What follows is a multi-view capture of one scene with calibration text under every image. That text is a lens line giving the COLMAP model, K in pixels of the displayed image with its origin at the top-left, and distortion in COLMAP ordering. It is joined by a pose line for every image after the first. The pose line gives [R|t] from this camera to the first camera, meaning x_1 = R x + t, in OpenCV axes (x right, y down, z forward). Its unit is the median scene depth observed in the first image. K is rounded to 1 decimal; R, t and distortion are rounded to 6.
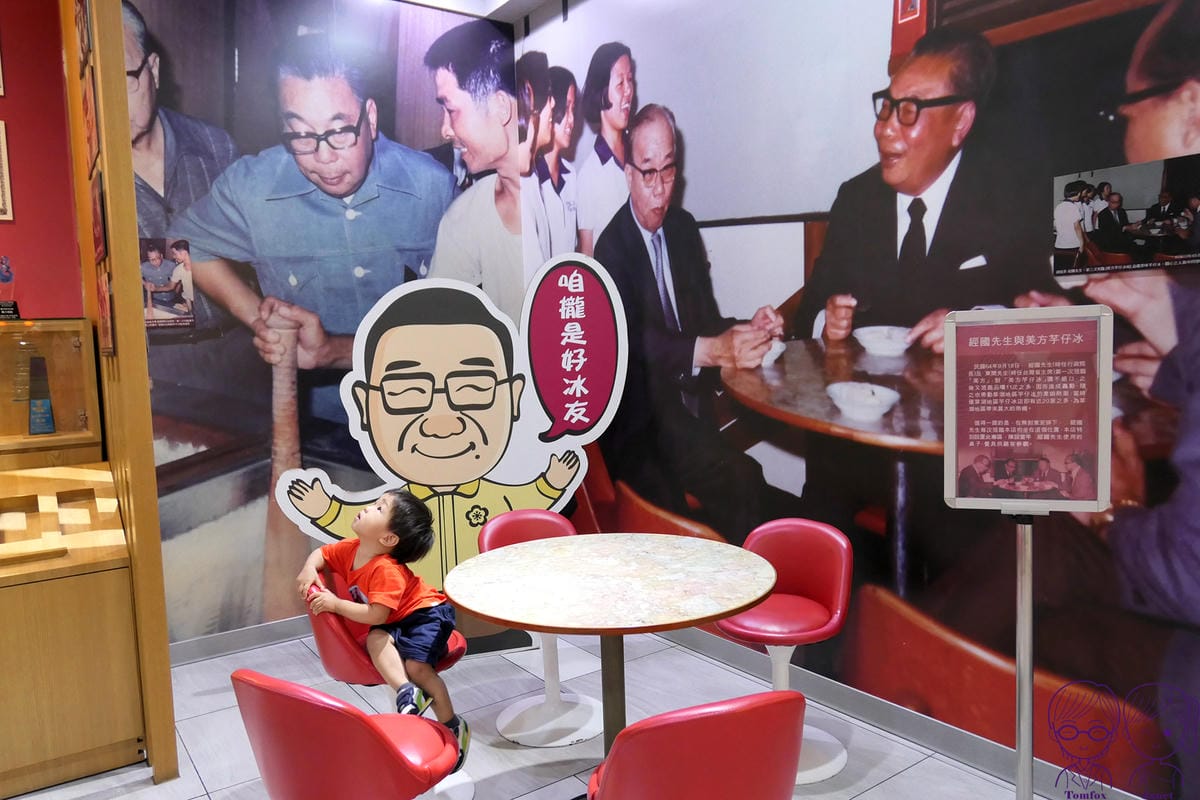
lens RADIAL K [[837.8, 0, 599.9], [0, 837.8, 401.1], [0, 0, 1]] dist [-0.016093, 0.007493]
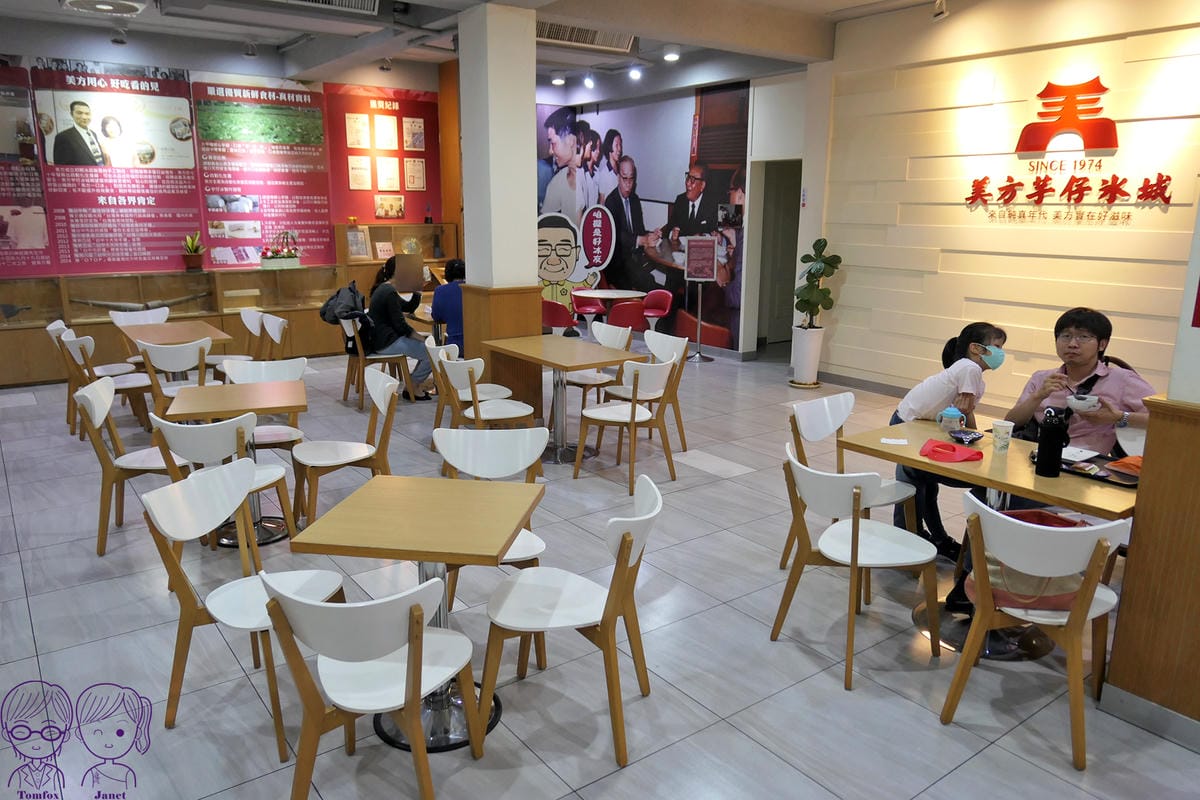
lens RADIAL K [[837.8, 0, 595.3], [0, 837.8, 400.2], [0, 0, 1]] dist [-0.016093, 0.007493]
pose [[0.999140, 0.035527, 0.021401, -0.082352], [-0.038388, 0.987501, 0.152864, 0.054627], [-0.015703, -0.153554, 0.988015, -2.051488]]
